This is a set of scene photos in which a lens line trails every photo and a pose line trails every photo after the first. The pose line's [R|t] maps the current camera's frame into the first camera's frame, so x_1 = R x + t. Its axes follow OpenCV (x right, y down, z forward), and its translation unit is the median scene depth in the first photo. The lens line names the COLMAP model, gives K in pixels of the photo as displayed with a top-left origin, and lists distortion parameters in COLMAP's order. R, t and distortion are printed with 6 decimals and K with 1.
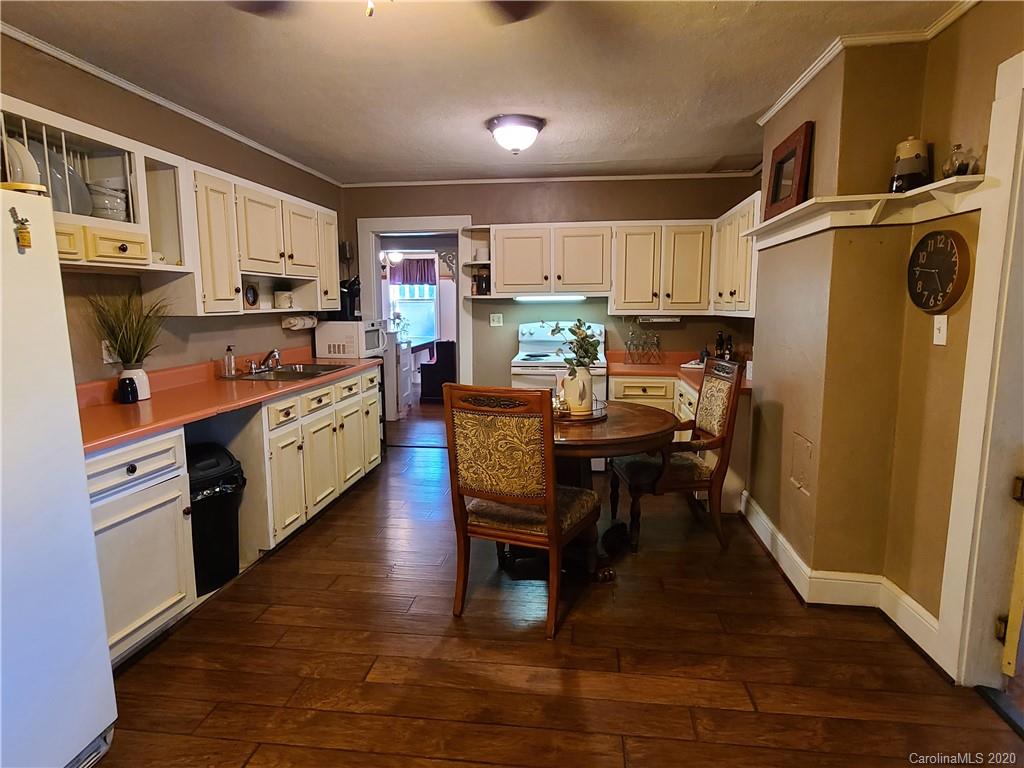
lens RADIAL K [[567.8, 0, 511.0], [0, 567.8, 382.6], [0, 0, 1]] dist [0.000472, -0.002456]
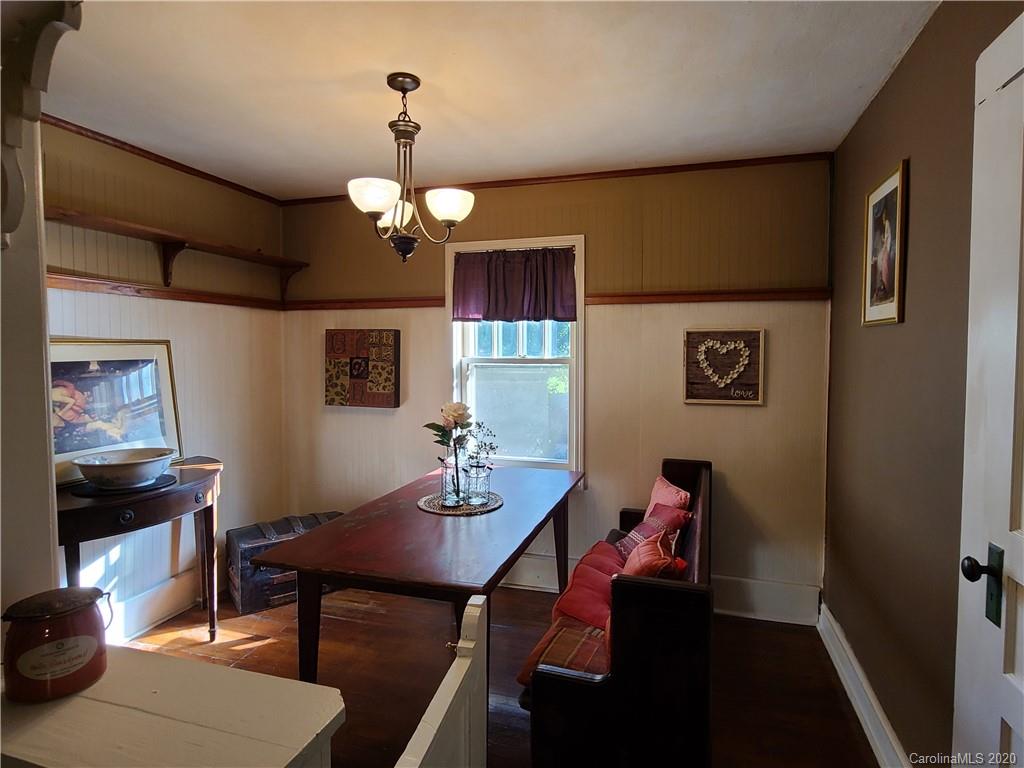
lens RADIAL K [[567.8, 0, 513.6], [0, 567.8, 382.3], [0, 0, 1]] dist [0.000472, -0.002456]
pose [[0.984182, 0.010160, -0.176867, -0.354602], [-0.026257, 0.995694, -0.088908, -0.331450], [0.175202, 0.092146, 0.980211, 2.134592]]
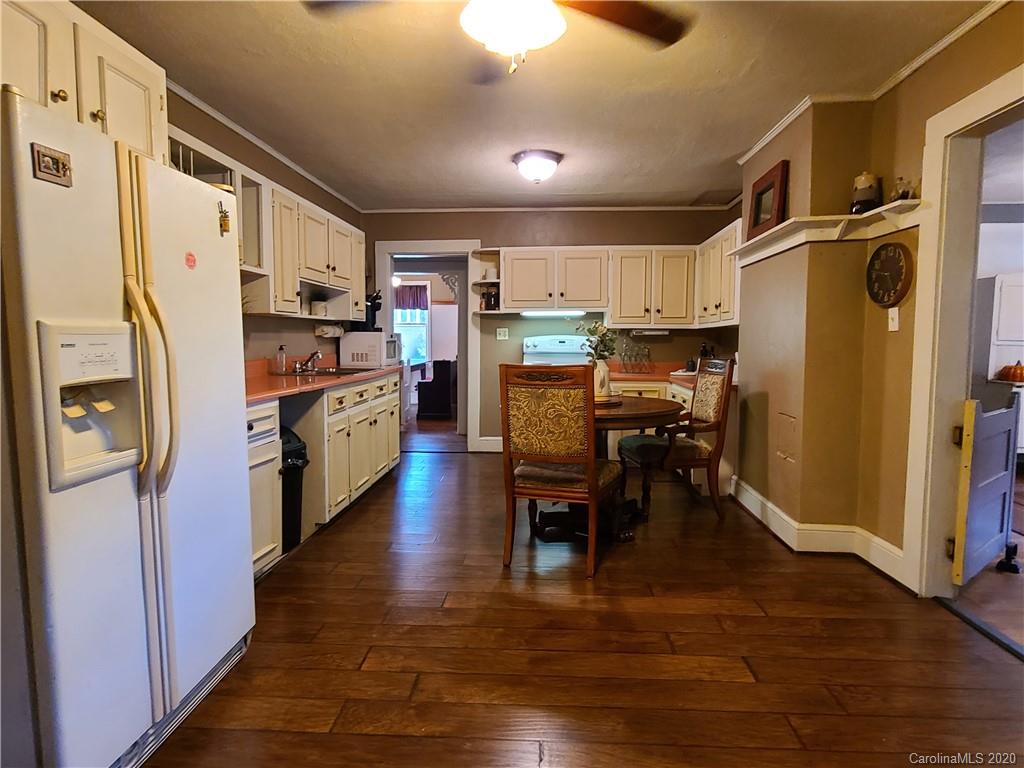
lens RADIAL K [[567.8, 0, 512.1], [0, 567.8, 382.7], [0, 0, 1]] dist [0.000472, -0.002456]
pose [[0.998009, 0.000925, 0.063058, -0.140156], [0.003041, 0.998024, -0.062765, 0.097250], [-0.062992, 0.062832, 0.996034, -0.163139]]
